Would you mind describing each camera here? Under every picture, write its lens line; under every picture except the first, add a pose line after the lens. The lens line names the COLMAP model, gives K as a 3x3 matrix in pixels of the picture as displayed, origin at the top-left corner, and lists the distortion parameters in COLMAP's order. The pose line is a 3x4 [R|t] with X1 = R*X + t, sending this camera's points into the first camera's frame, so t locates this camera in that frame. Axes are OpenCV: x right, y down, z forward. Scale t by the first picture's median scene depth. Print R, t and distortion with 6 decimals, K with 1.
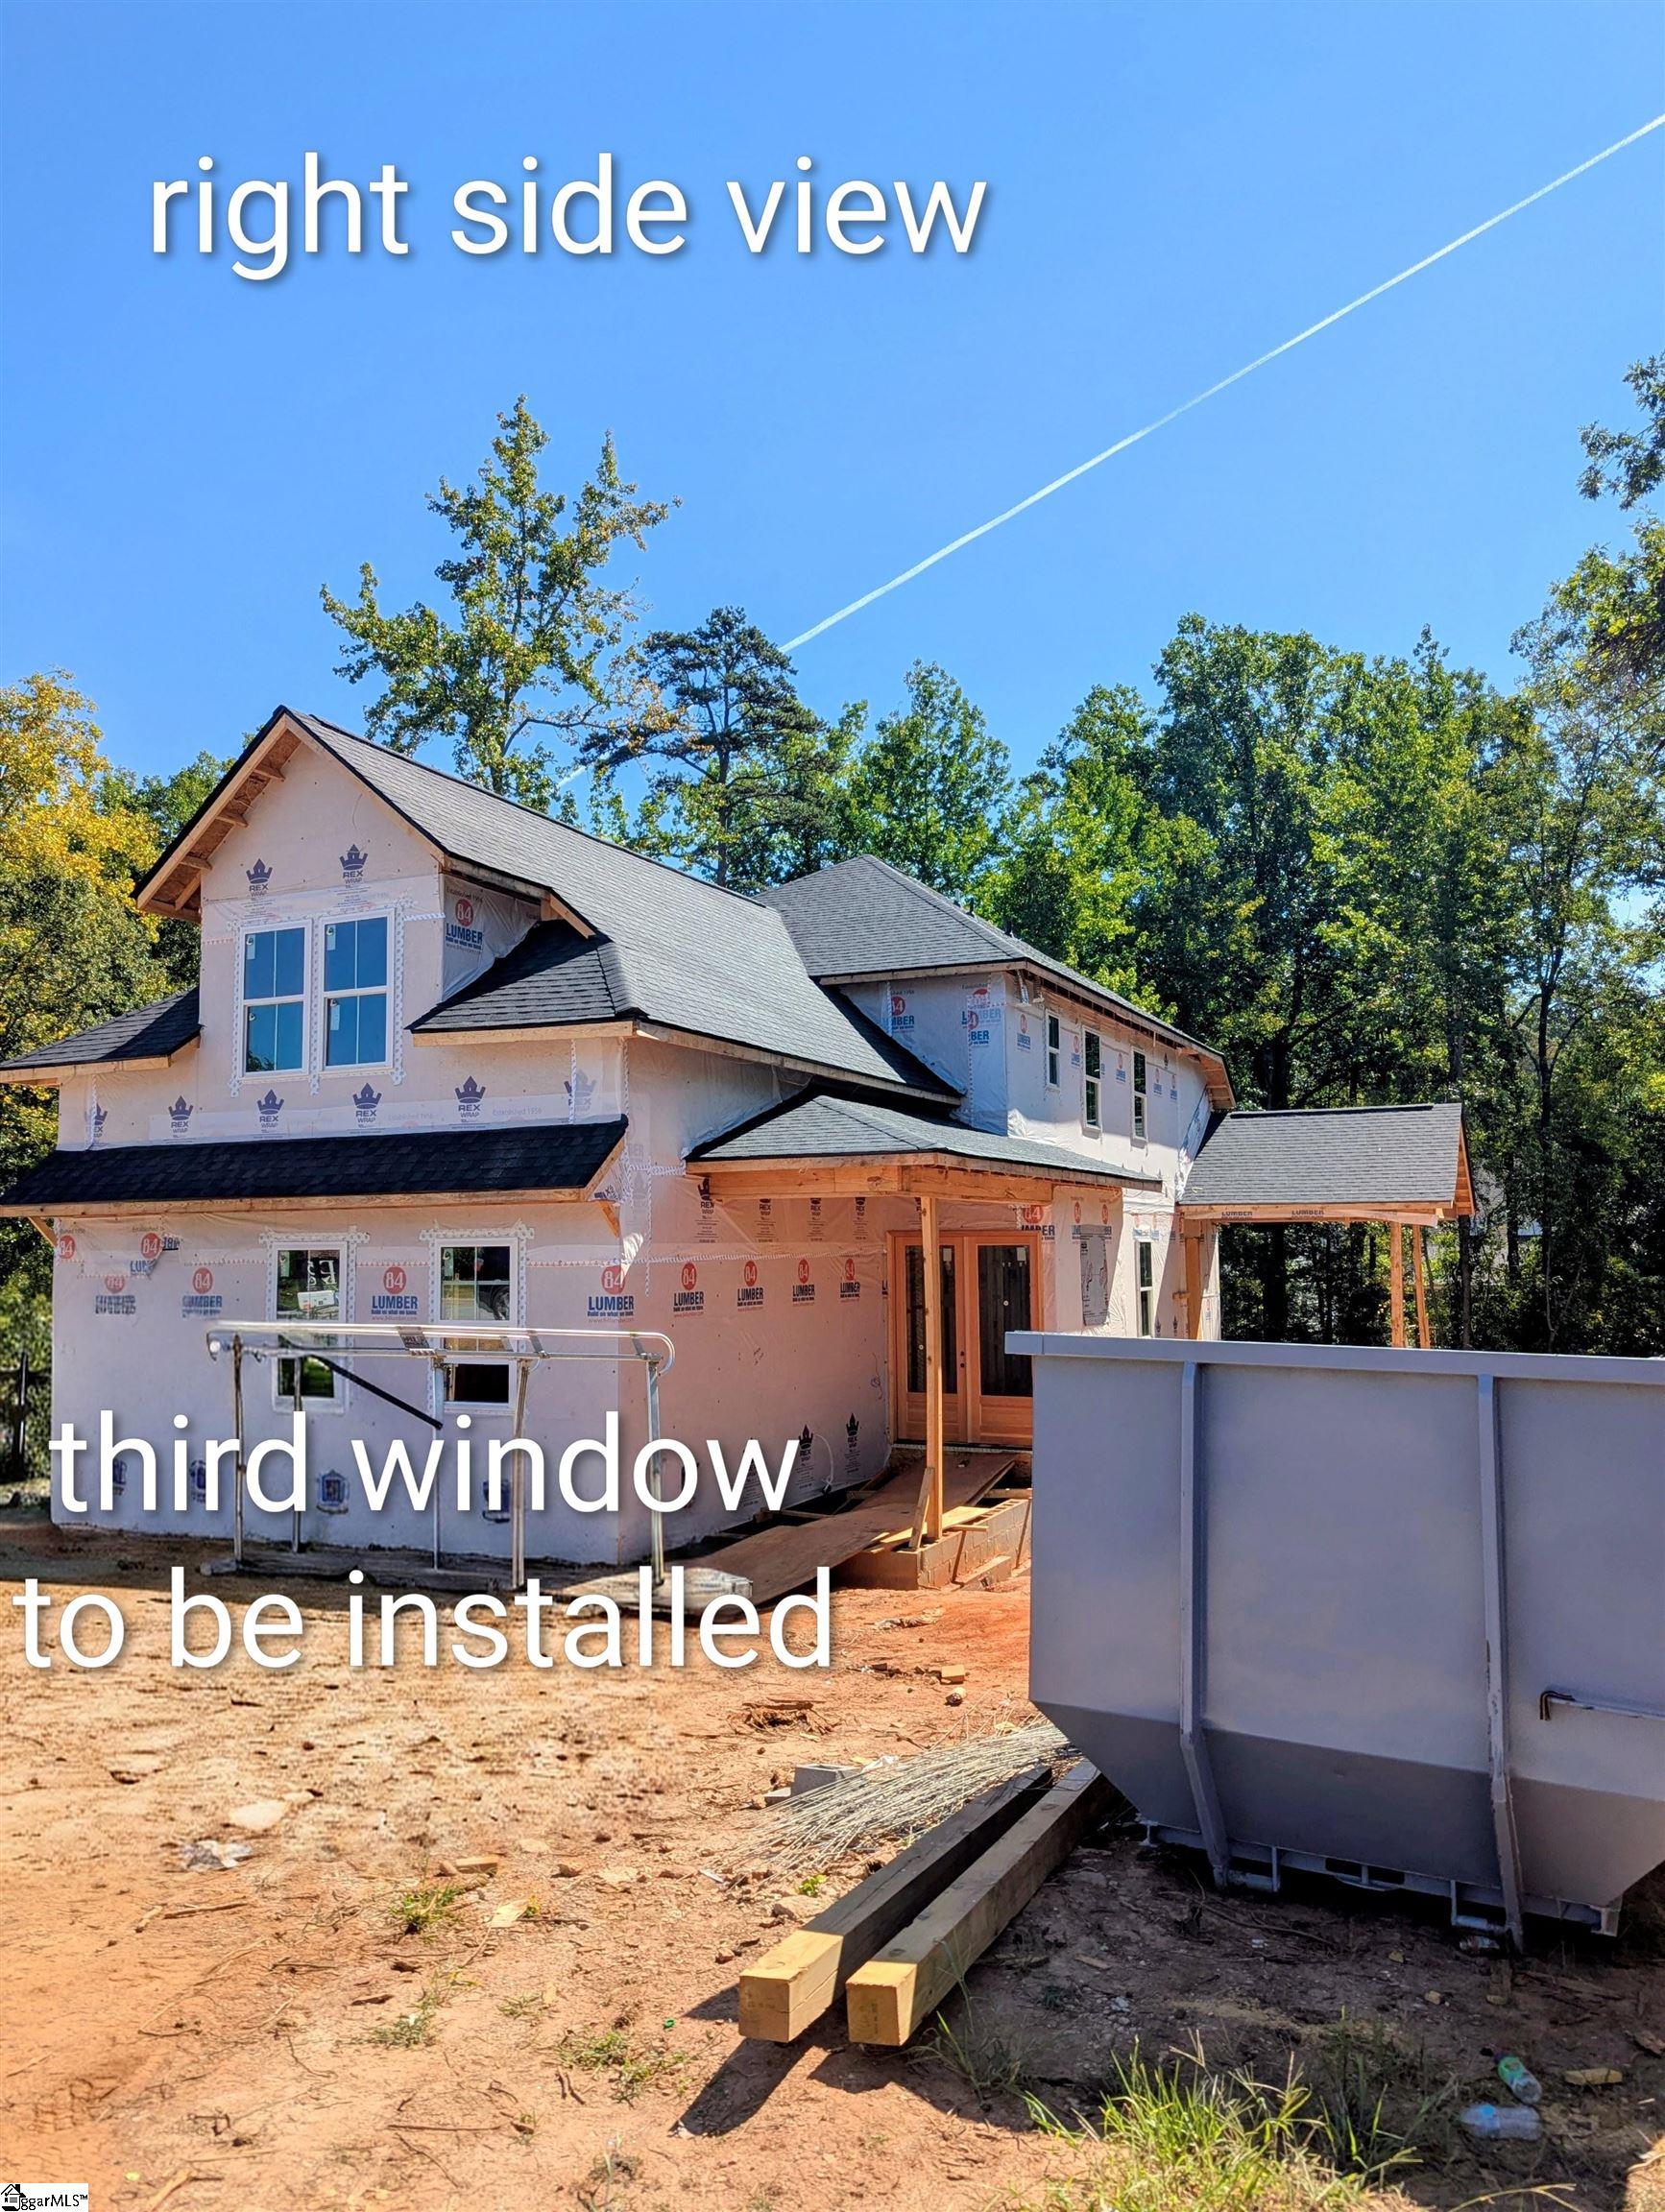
lens RADIAL K [[1554.7, 0, 832.5], [0, 1554.7, 1106.0], [0, 0, 1]] dist [0.066098, -0.058623]
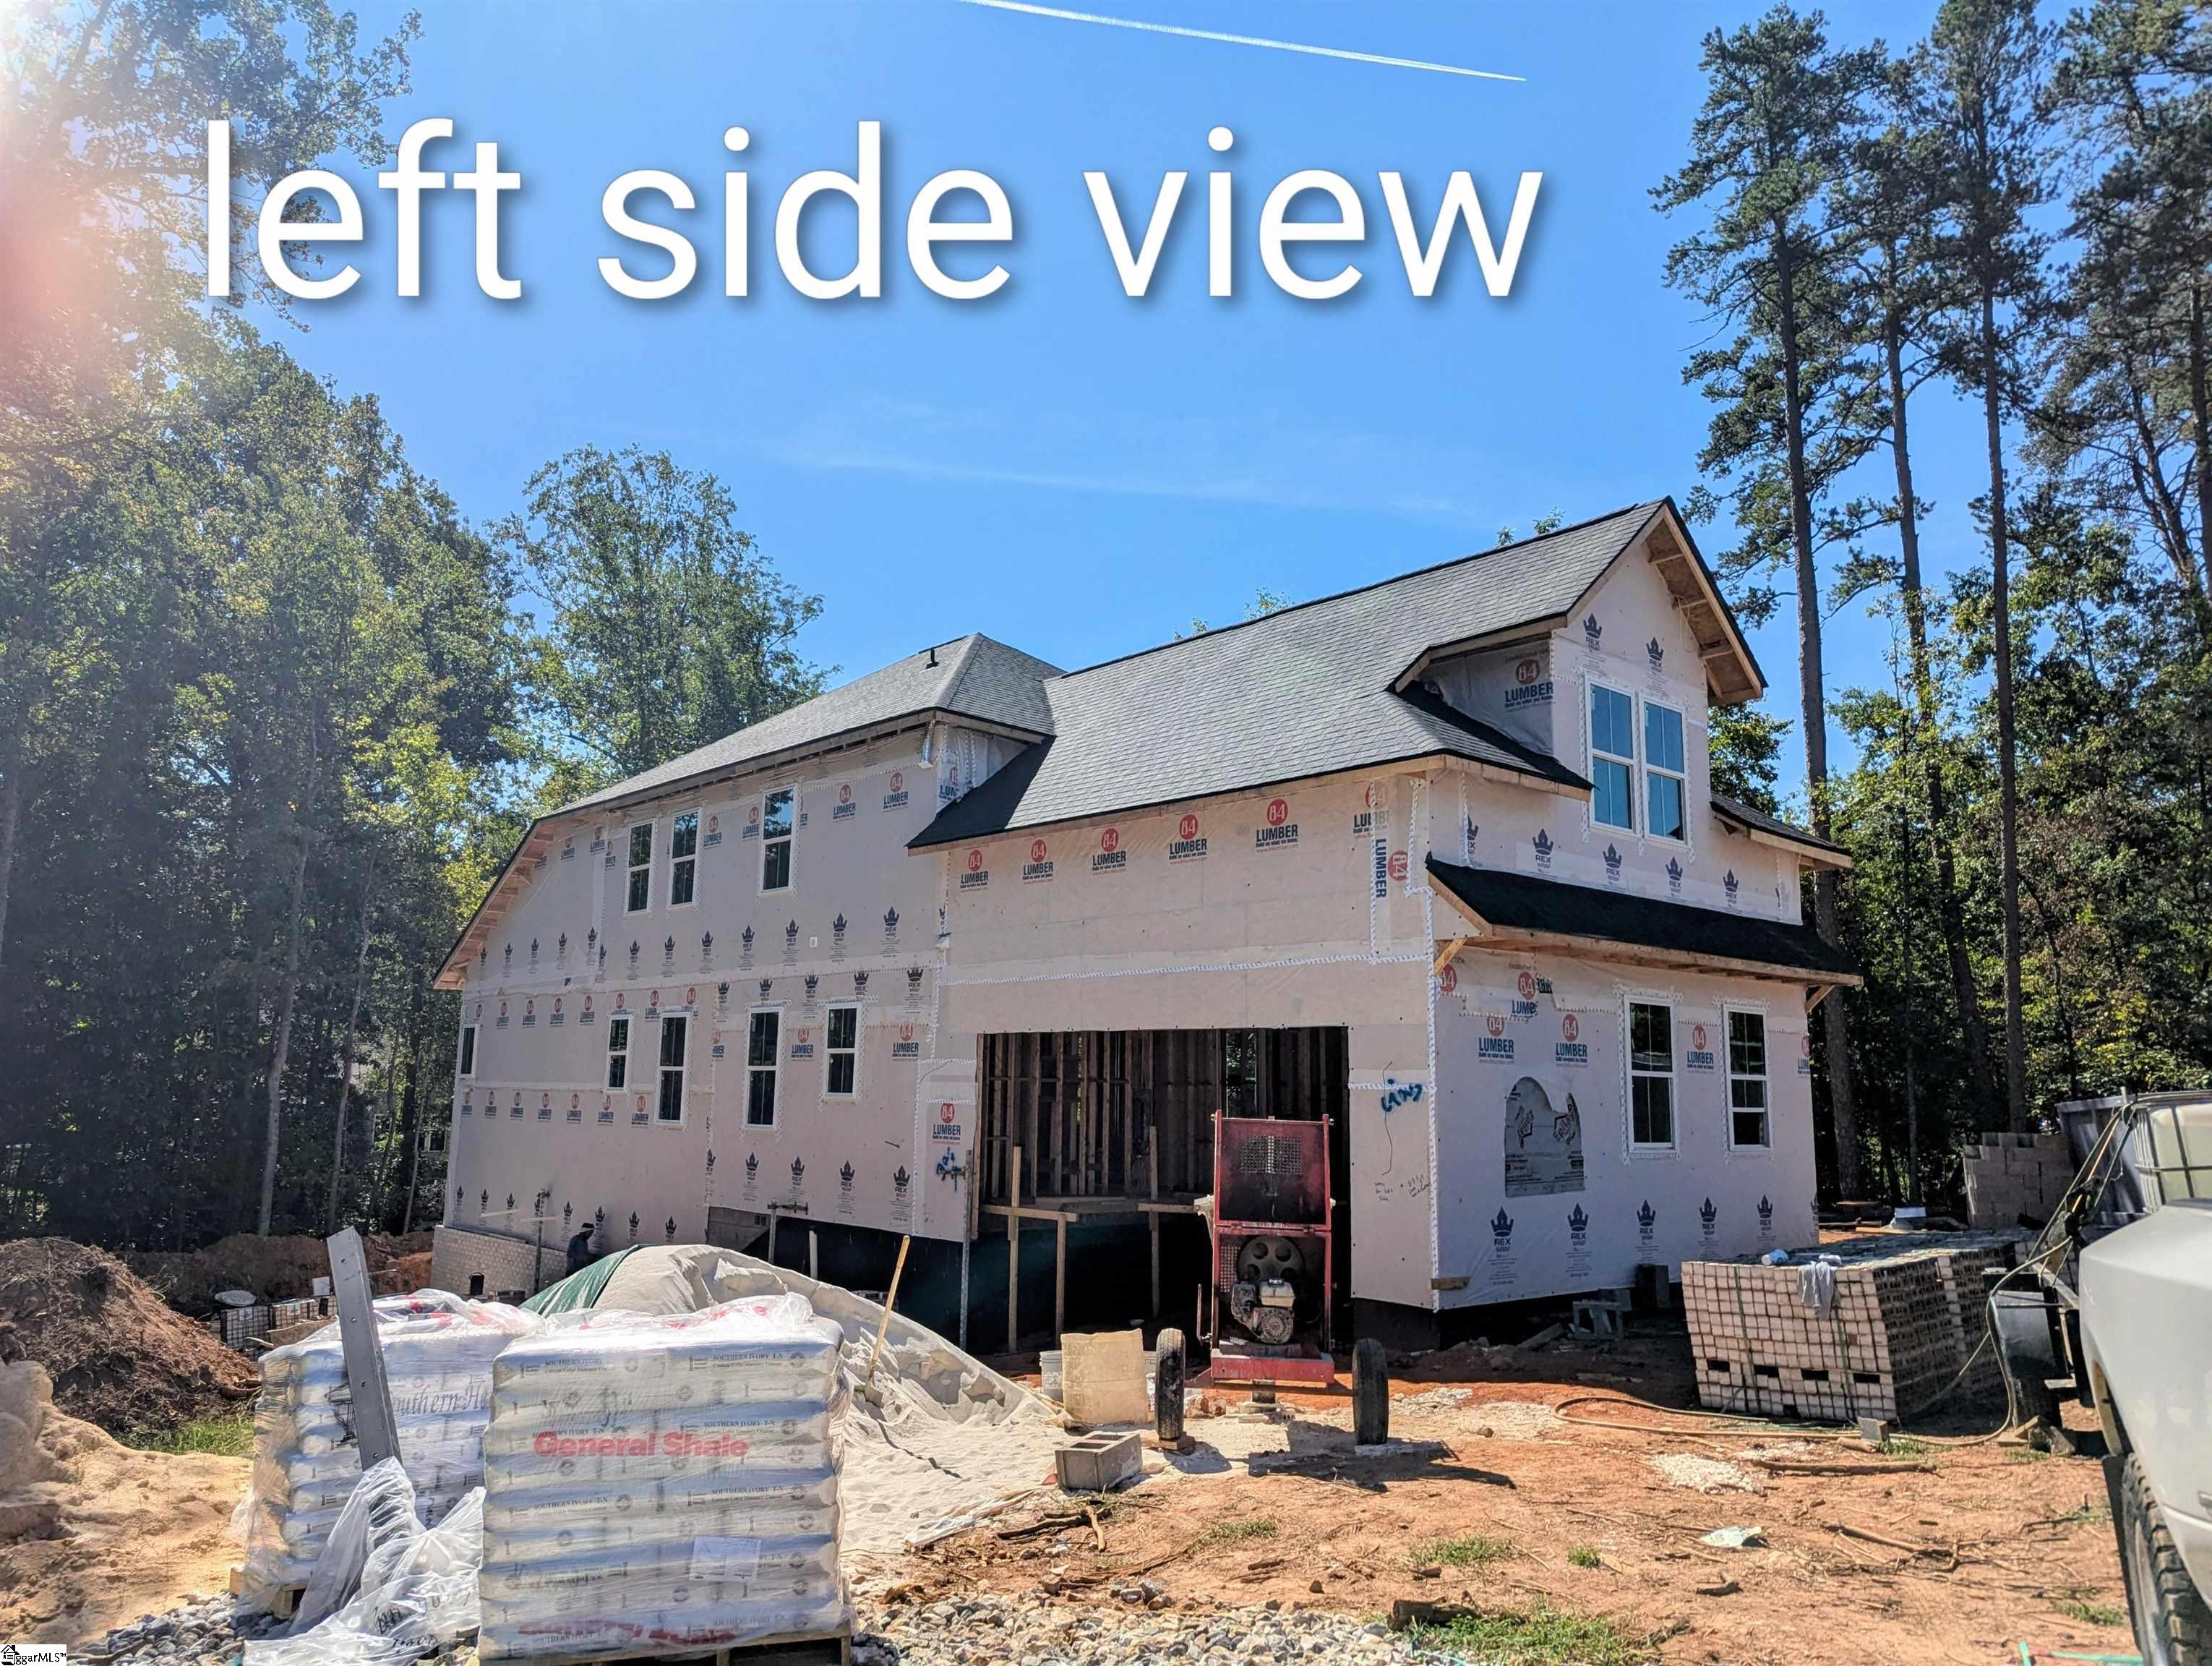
lens RADIAL K [[1554.9, 0, 1106.0], [0, 1554.9, 833.0], [0, 0, 1]] dist [0.066098, -0.058623]
pose [[0.388684, 0.163390, 0.906768, -1.427892], [-0.107612, 0.985466, -0.131443, 0.154069], [-0.915065, -0.046490, 0.400618, 0.905458]]
